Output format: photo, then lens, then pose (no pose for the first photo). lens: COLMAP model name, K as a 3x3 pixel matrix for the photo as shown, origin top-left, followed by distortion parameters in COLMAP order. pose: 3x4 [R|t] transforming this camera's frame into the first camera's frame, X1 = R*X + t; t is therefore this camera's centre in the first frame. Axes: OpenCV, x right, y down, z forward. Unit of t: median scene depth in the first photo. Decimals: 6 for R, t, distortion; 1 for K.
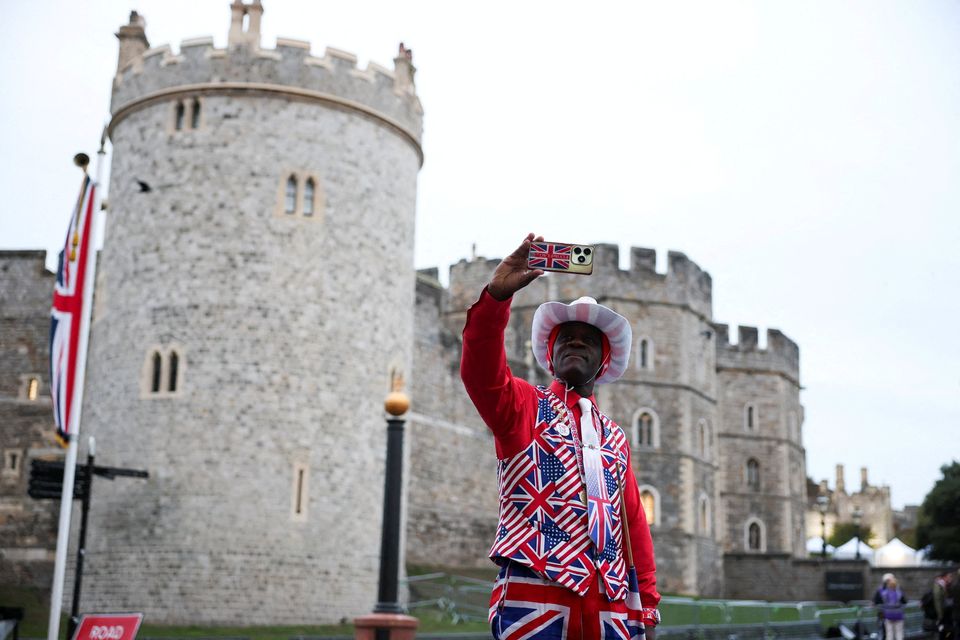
lens RADIAL K [[1198.6, 0, 480.0], [0, 1198.6, 320.0], [0, 0, 1]] dist [0.021146, 0.011818]
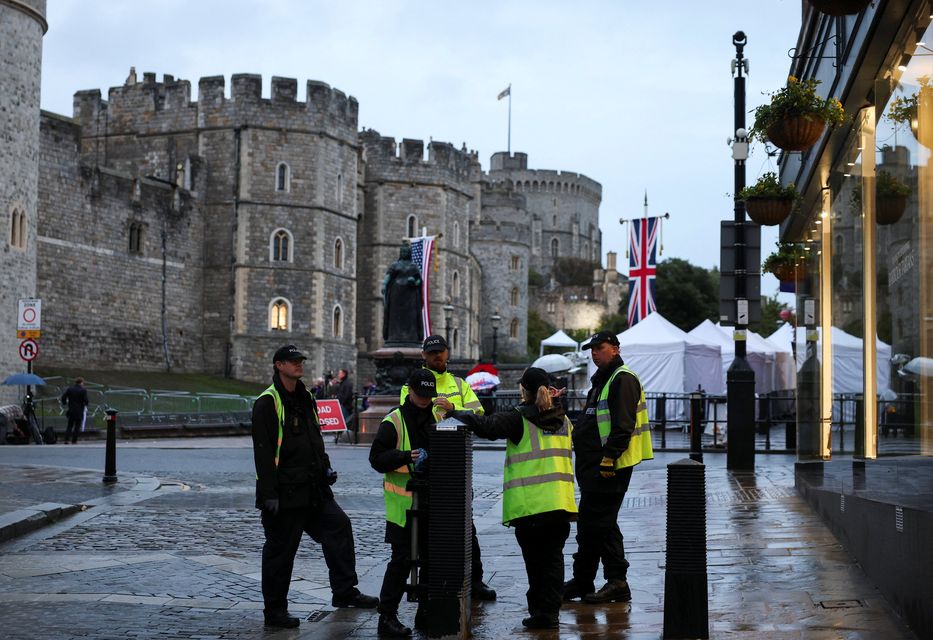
lens RADIAL K [[1629.0, 0, 466.5], [0, 1629.0, 320.0], [0, 0, 1]] dist [0.000725, -0.105519]
pose [[0.997820, -0.001494, 0.065975, 0.237124], [-0.010515, 0.983372, 0.181299, -0.133101], [-0.065149, -0.181598, 0.981212, -0.574031]]
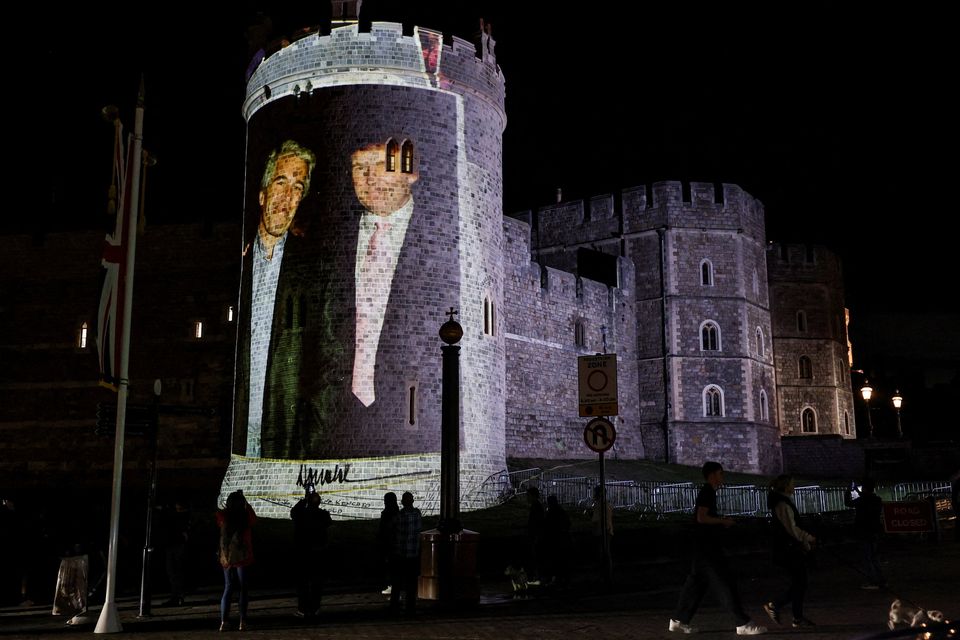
lens RADIAL K [[908.6, 0, 480.0], [0, 908.6, 320.0], [0, 0, 1]] dist [0.002234, 0.001539]
pose [[0.991409, -0.051376, -0.120284, 0.024209], [0.059274, 0.996250, 0.063035, 0.004937], [0.116594, -0.069623, 0.990736, 0.093923]]
